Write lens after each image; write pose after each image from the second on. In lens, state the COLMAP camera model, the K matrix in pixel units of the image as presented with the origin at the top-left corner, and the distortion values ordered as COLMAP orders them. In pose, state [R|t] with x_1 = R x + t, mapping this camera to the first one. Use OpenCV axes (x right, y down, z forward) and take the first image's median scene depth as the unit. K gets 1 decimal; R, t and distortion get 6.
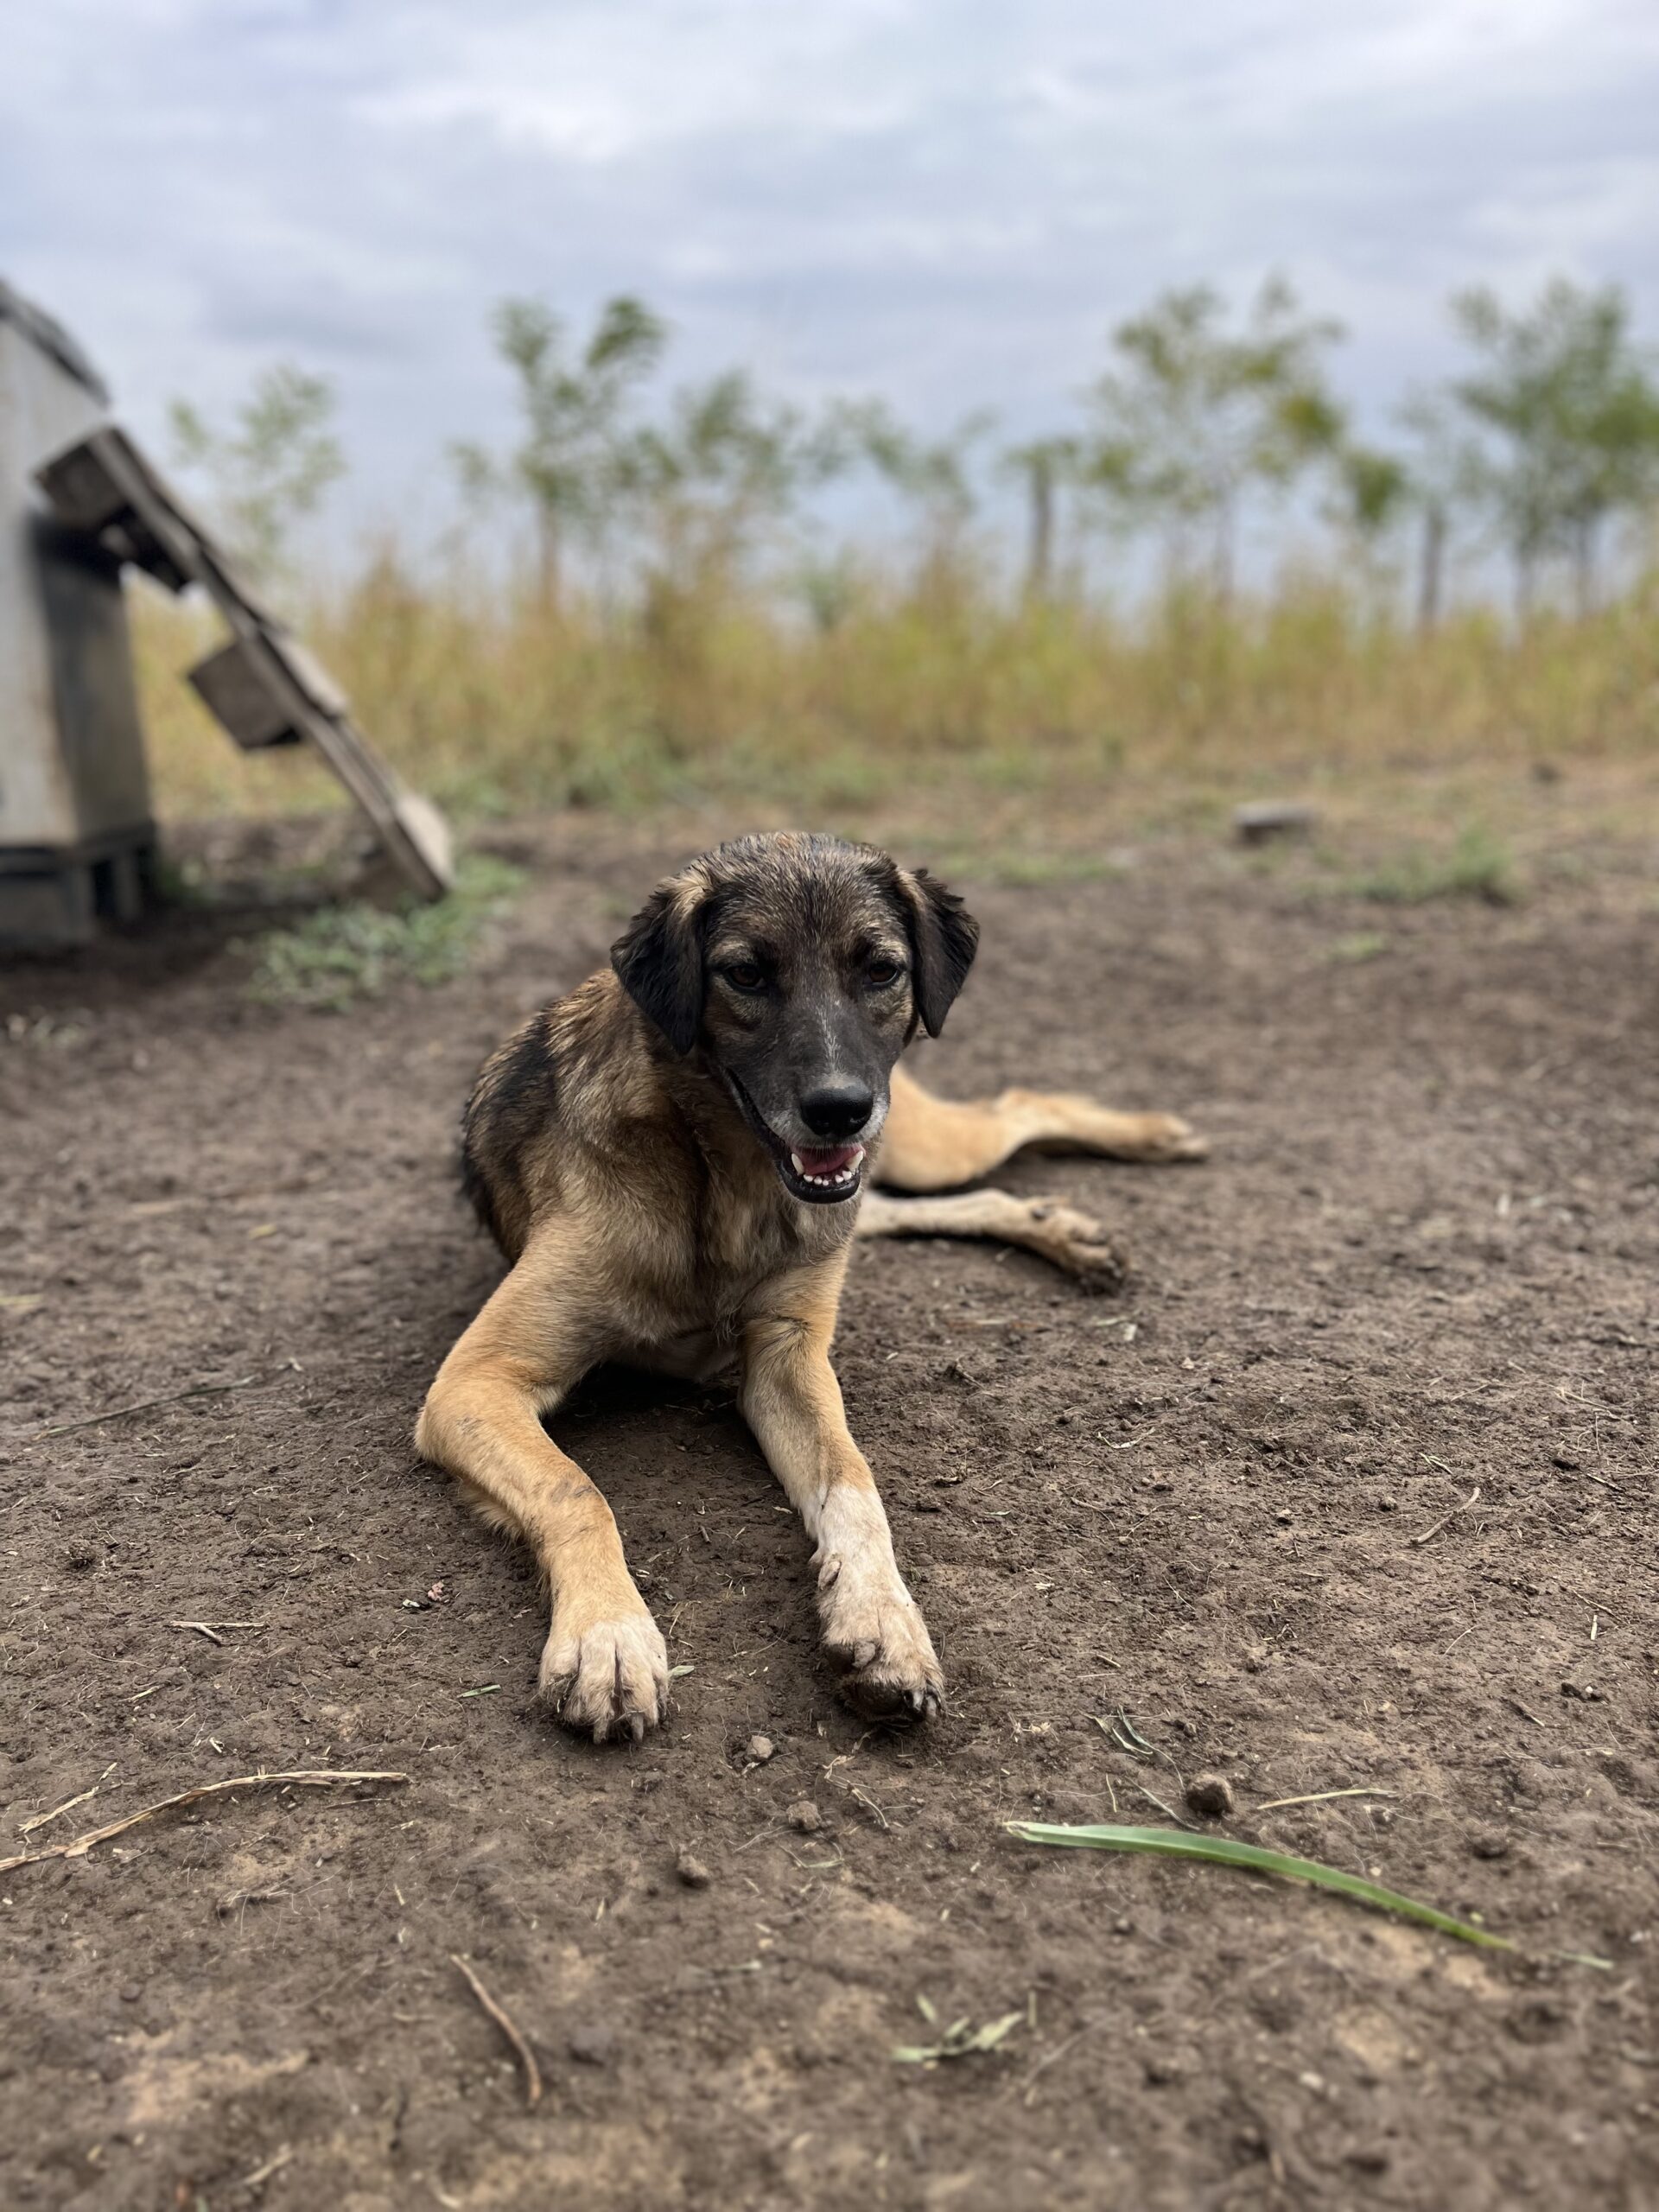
lens RADIAL K [[1677.2, 0, 832.0], [0, 1677.2, 1129.4], [0, 0, 1]] dist [0.054809, -0.082989]
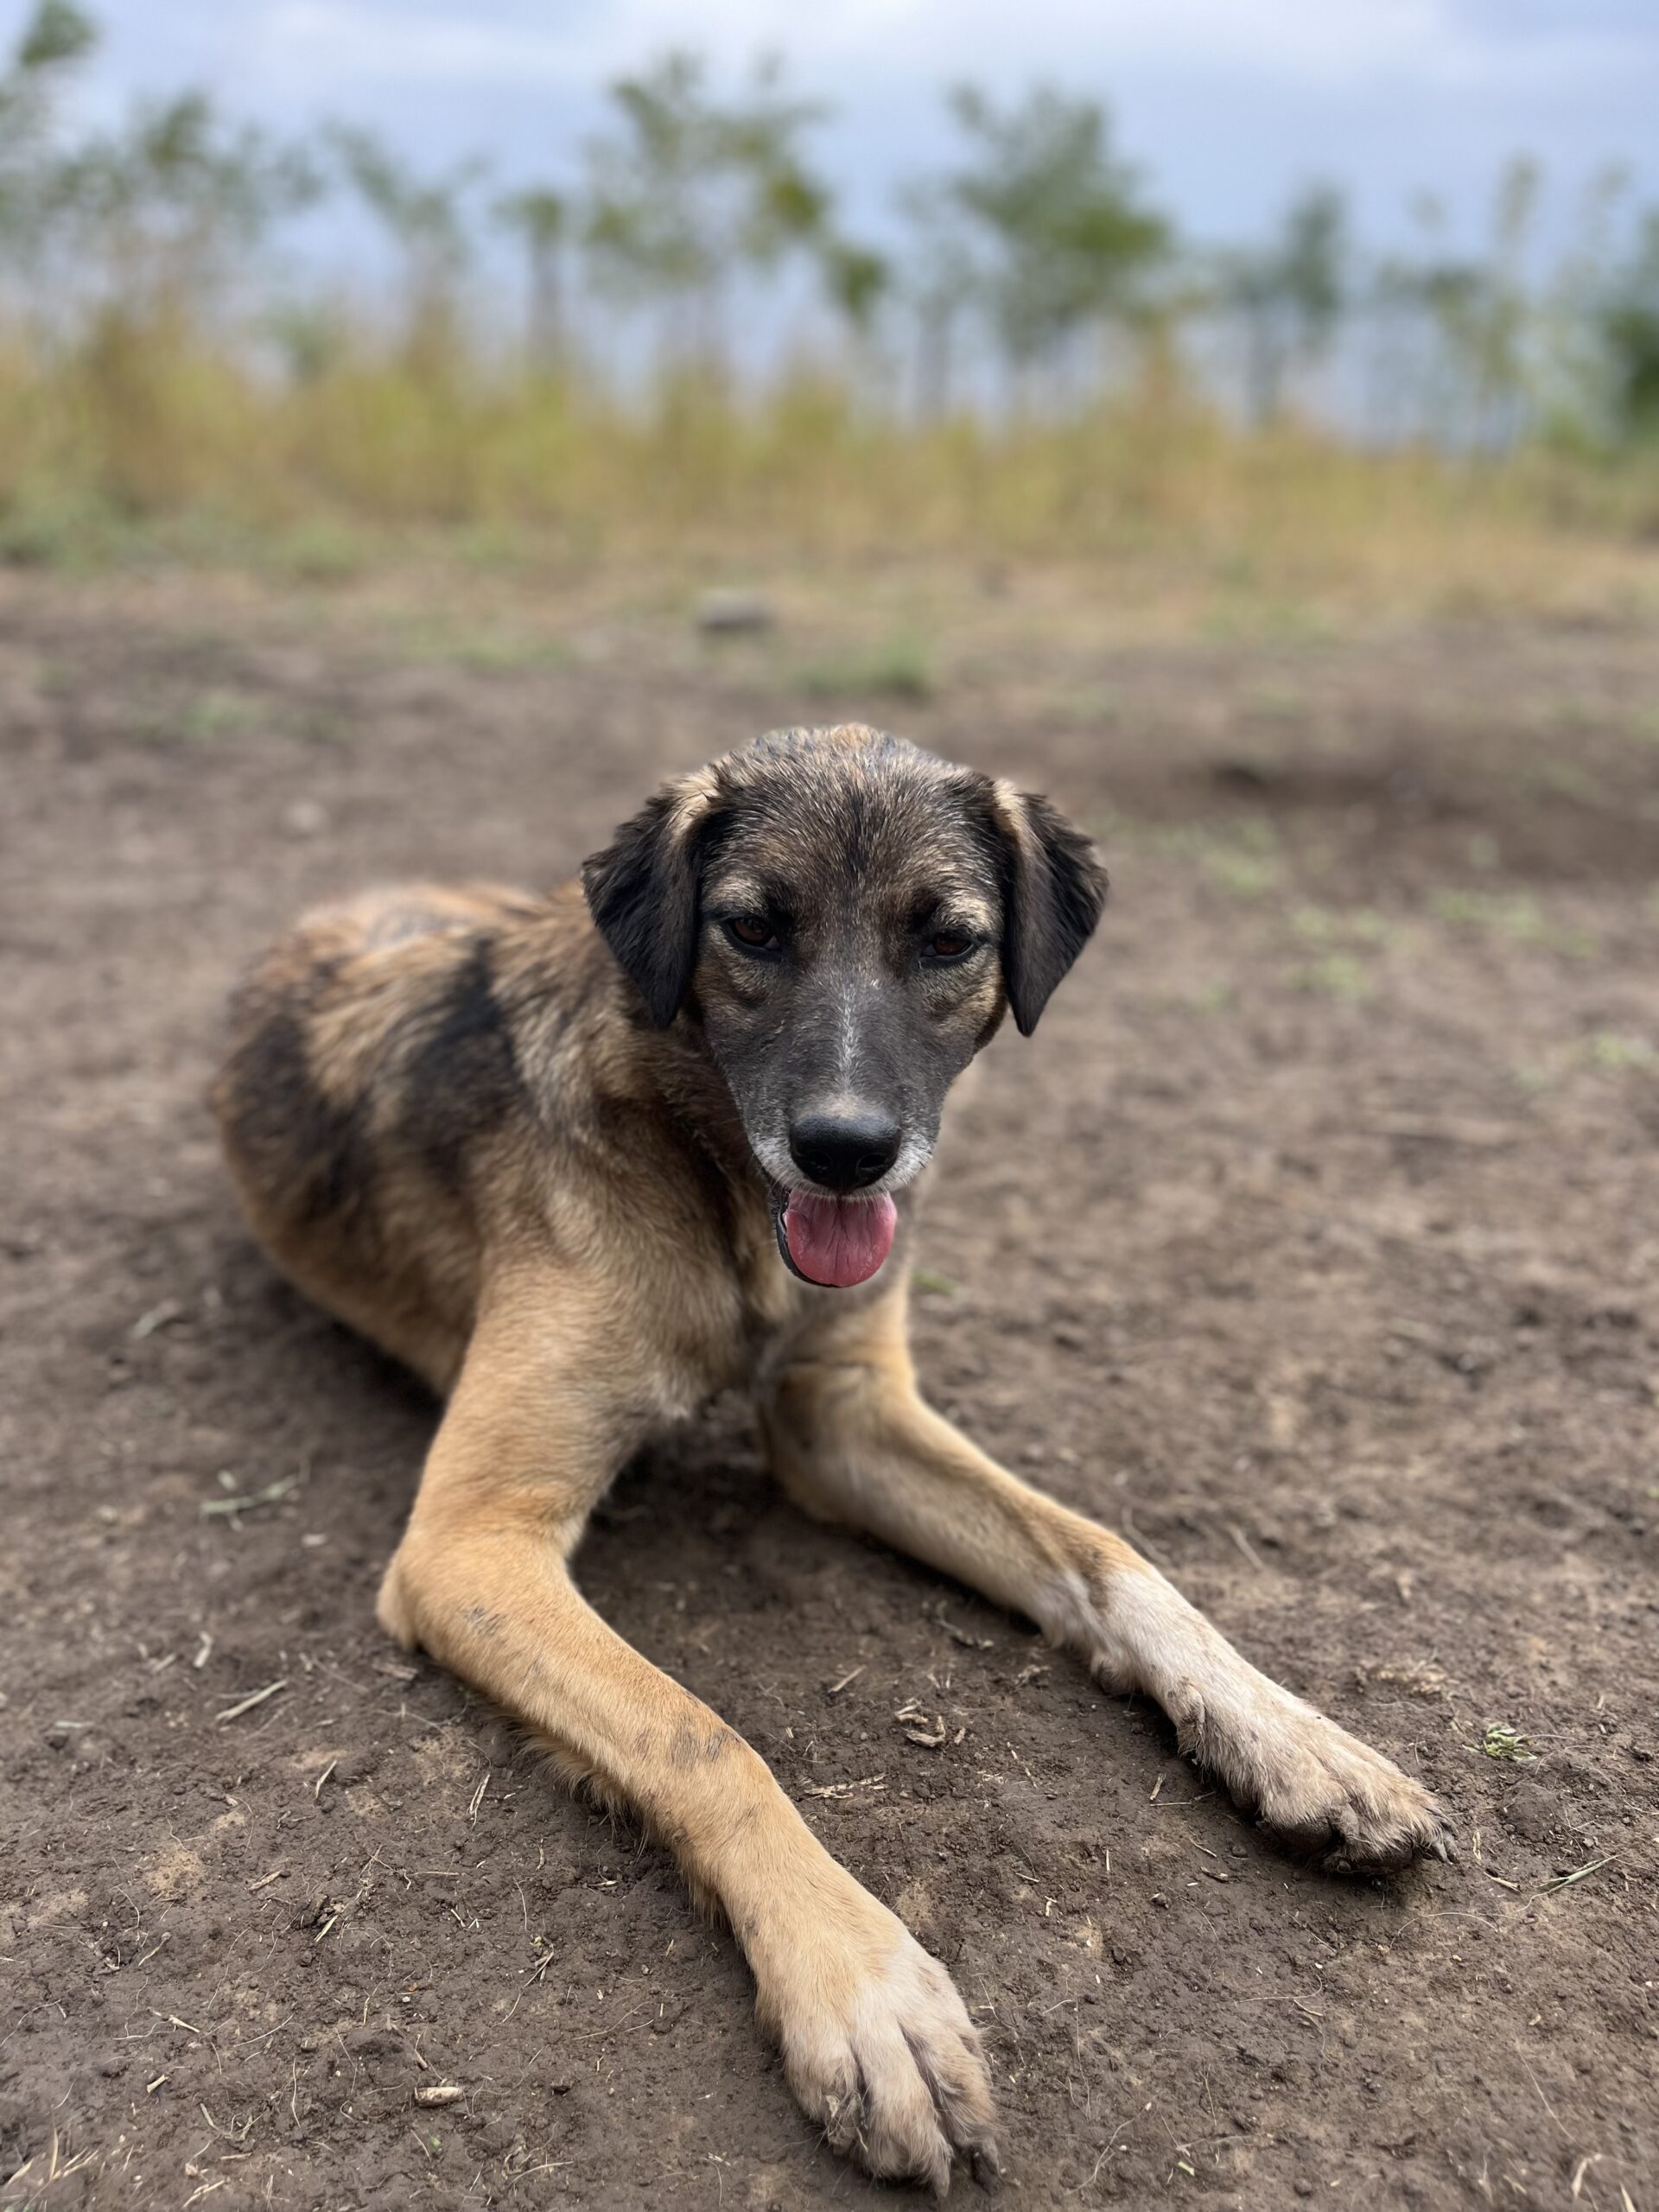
lens RADIAL K [[1677.2, 0, 832.2], [0, 1677.2, 1125.8], [0, 0, 1]] dist [0.054809, -0.082989]
pose [[0.963399, -0.040517, 0.264990, 0.099046], [0.008525, 0.992643, 0.120781, 0.032416], [-0.267934, -0.114101, 0.956657, -0.246293]]
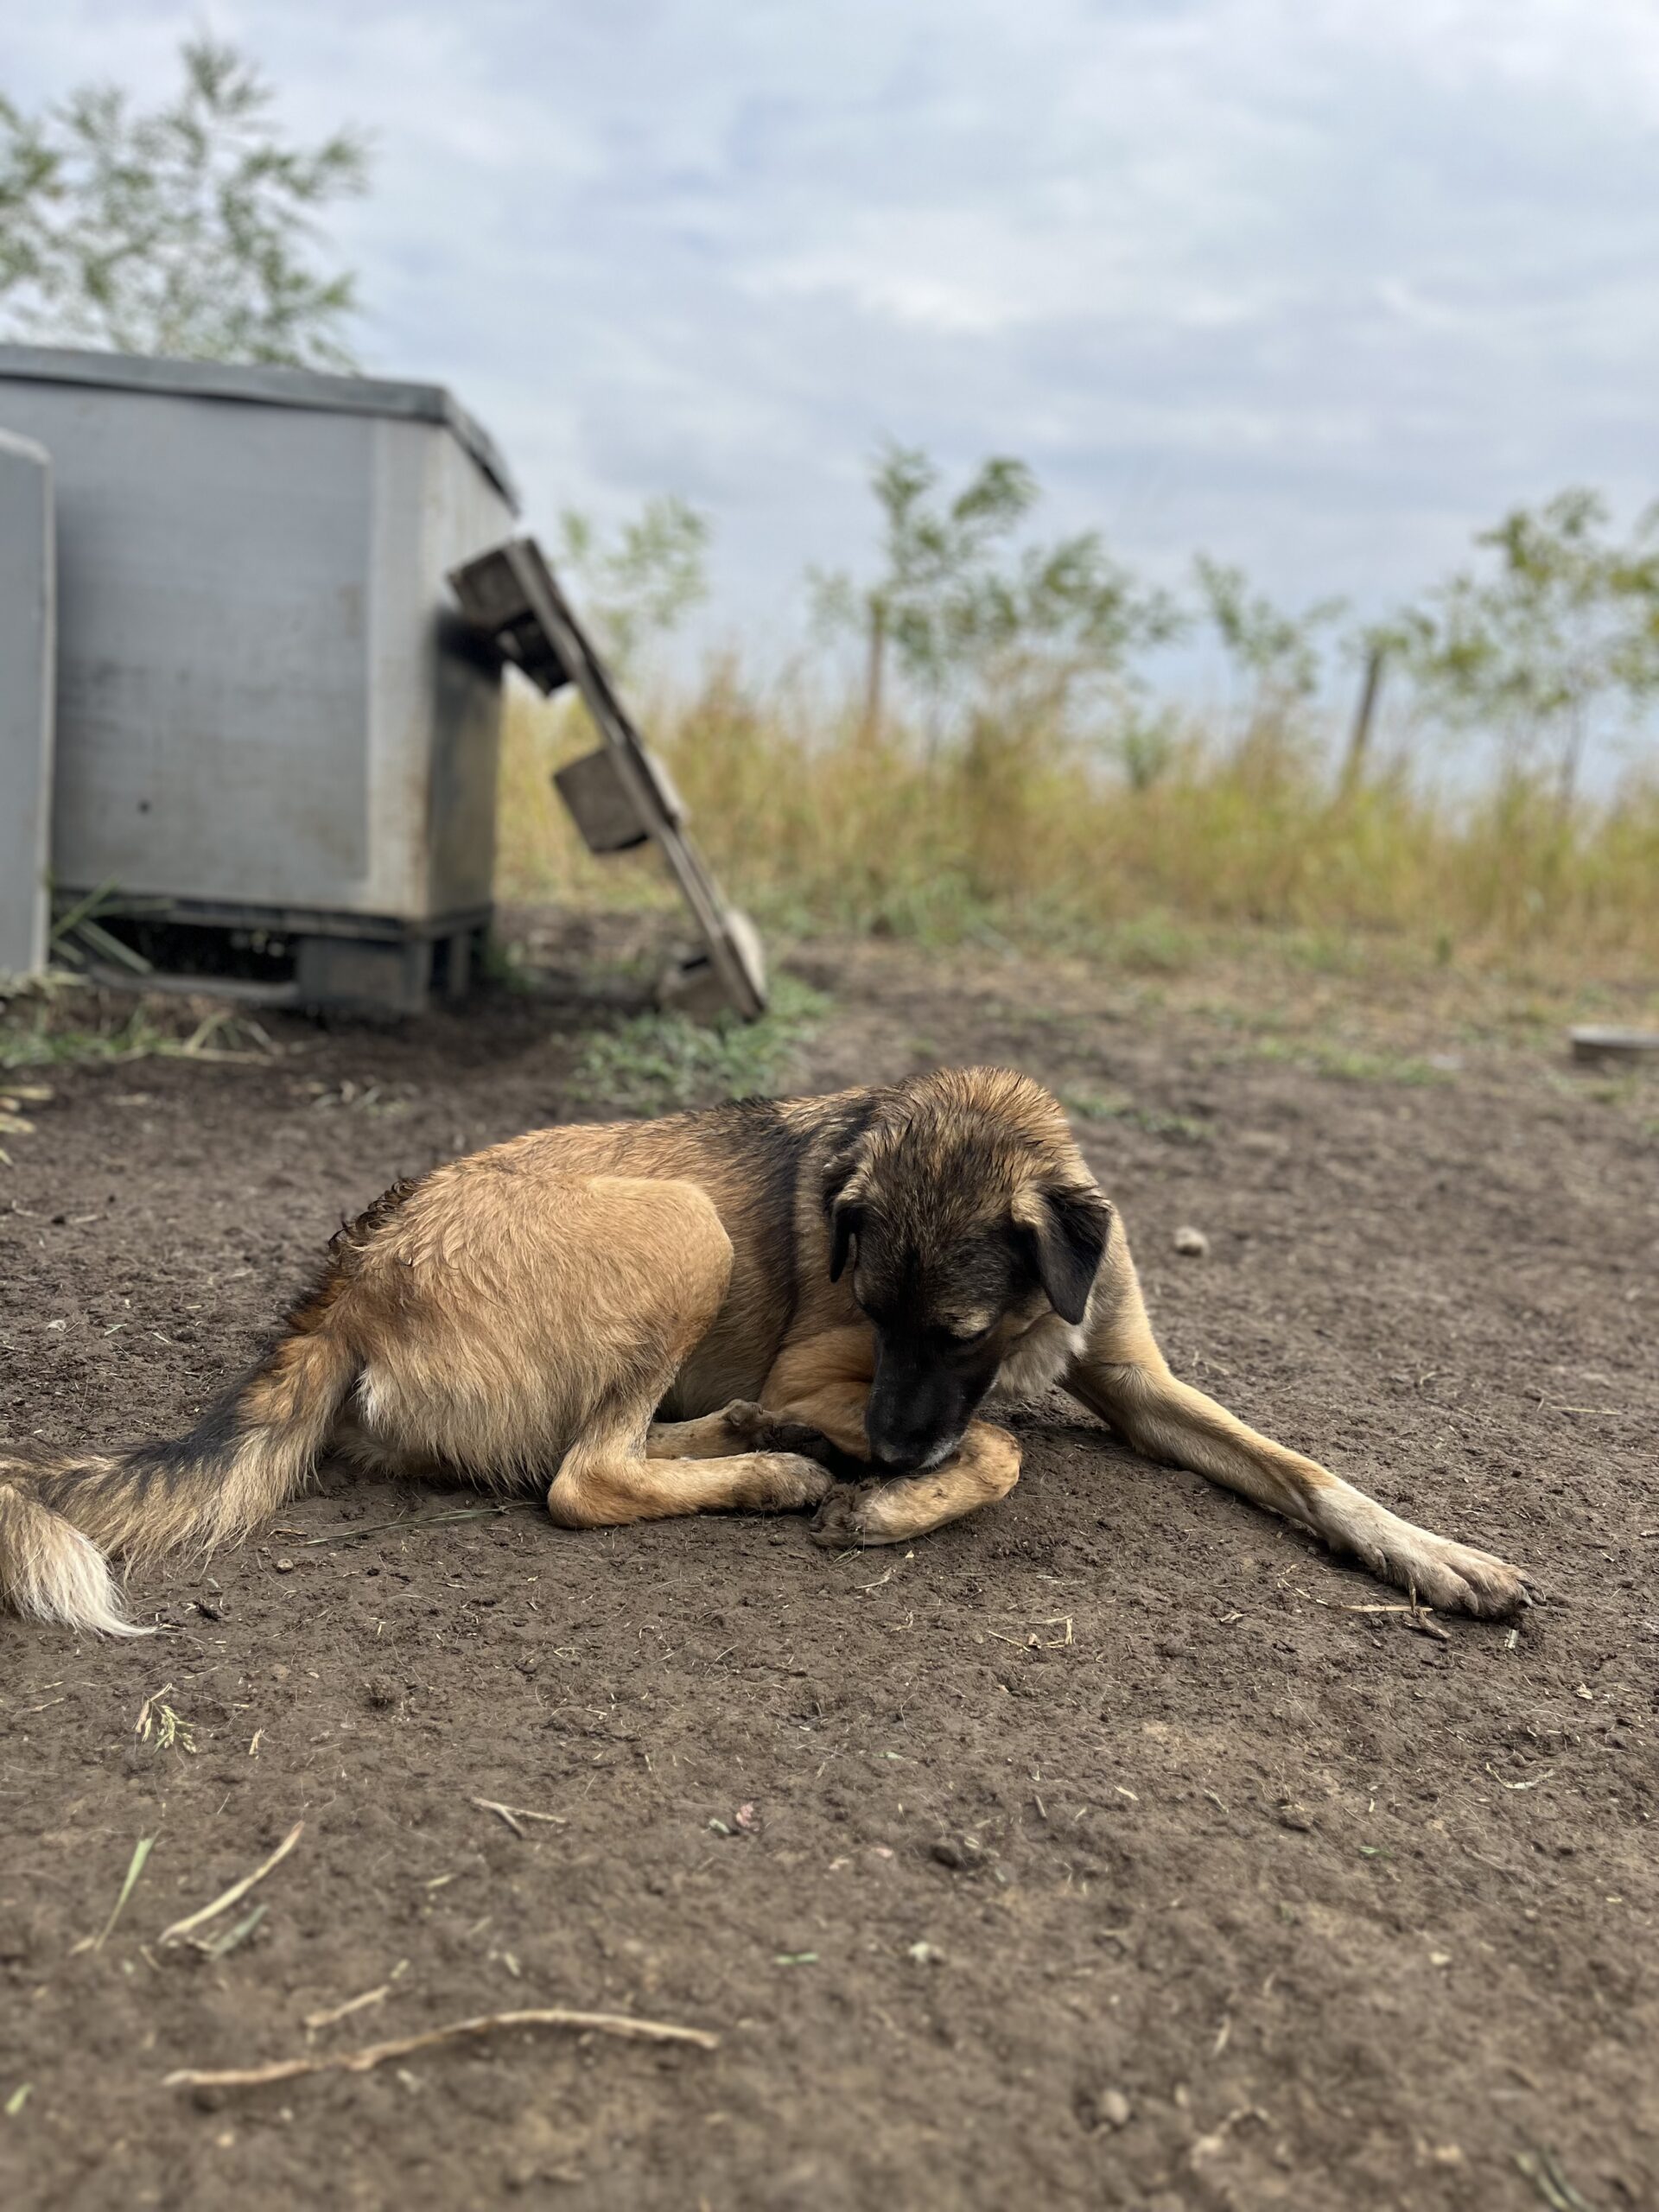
lens RADIAL K [[1677.2, 0, 829.1], [0, 1677.2, 1125.0], [0, 0, 1]] dist [0.054809, -0.082989]
pose [[0.979173, 0.141694, -0.145410, -0.087259], [-0.152723, 0.985950, -0.067663, -0.031835], [0.133779, 0.088461, 0.987055, 0.055445]]
